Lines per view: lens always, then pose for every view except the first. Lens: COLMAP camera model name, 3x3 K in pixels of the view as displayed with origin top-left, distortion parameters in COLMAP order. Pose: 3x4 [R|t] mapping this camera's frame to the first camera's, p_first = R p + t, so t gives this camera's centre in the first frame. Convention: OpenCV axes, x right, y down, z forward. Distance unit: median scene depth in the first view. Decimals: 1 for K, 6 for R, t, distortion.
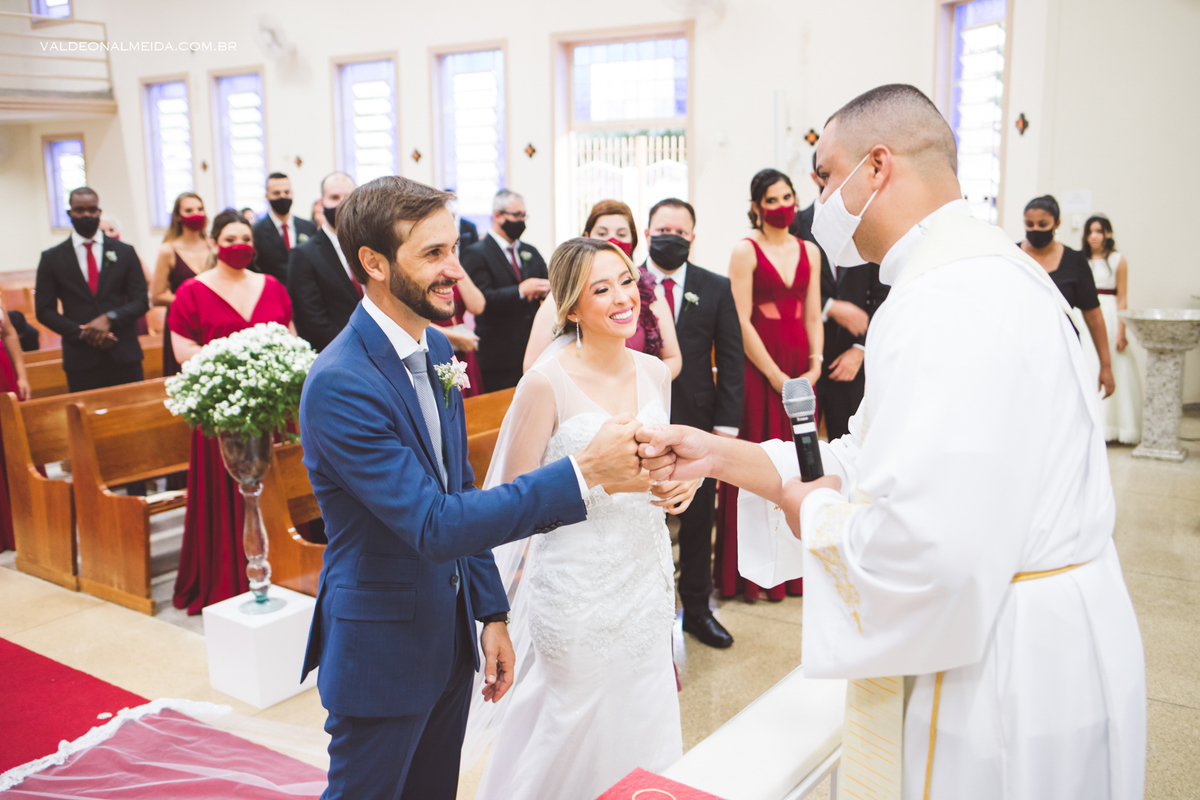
lens RADIAL K [[1116.1, 0, 600.0], [0, 1116.1, 400.0], [0, 0, 1]] dist [-0.081502, 0.056168]
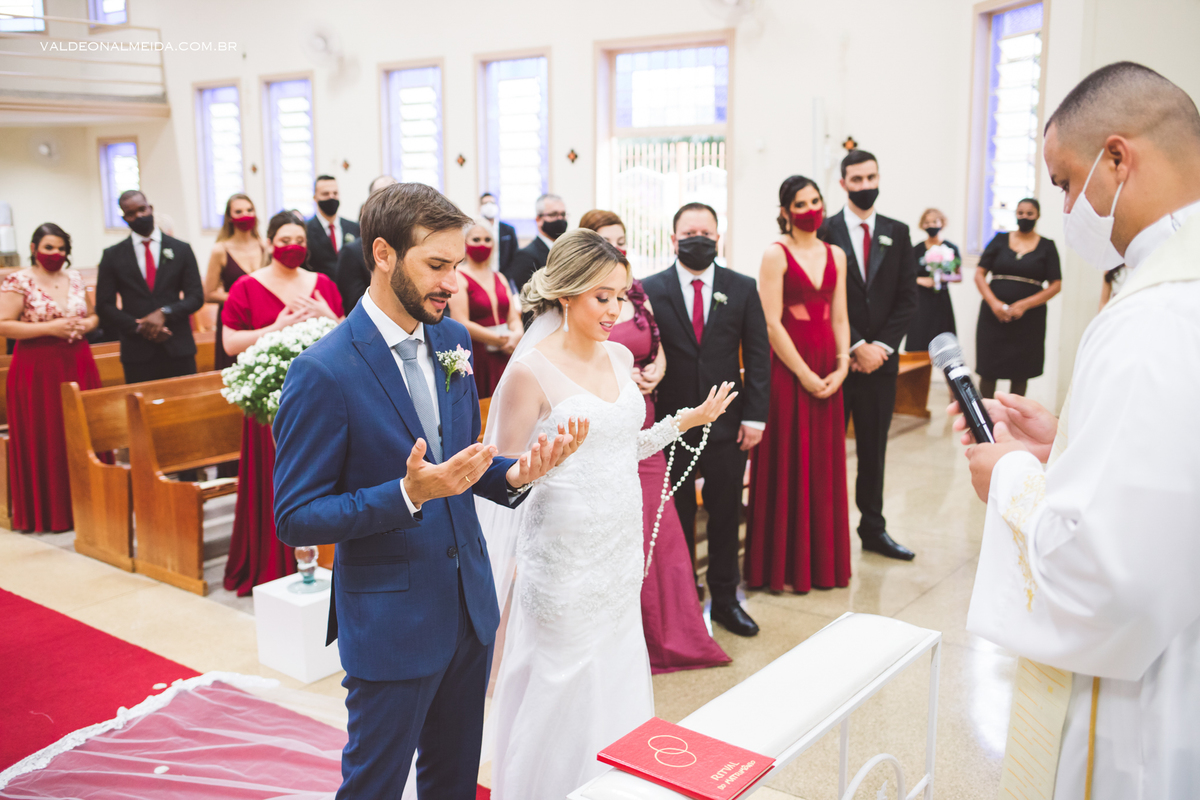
lens RADIAL K [[1116.1, 0, 600.0], [0, 1116.1, 400.0], [0, 0, 1]] dist [-0.081502, 0.056168]
pose [[0.999254, 0.013629, -0.036136, 0.005578], [-0.013804, 0.999894, -0.004588, 0.007901], [0.036070, 0.005083, 0.999336, -0.036039]]
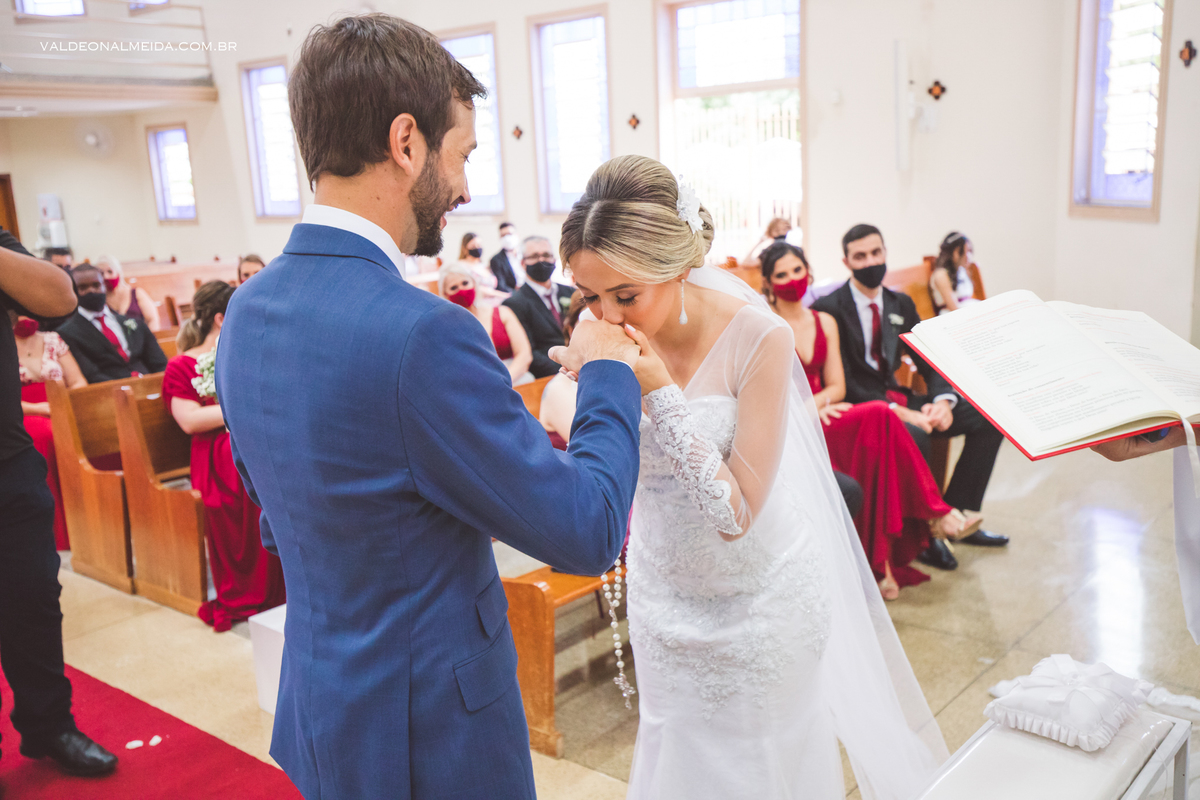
lens RADIAL K [[1090.3, 0, 619.8], [0, 1090.3, 404.0], [0, 0, 1]] dist [0.027329, 0.004955]
pose [[0.996054, -0.016176, -0.087259, 0.008207], [0.017664, 0.999711, 0.016309, 0.008680], [0.086970, -0.017786, 0.996052, 0.130884]]
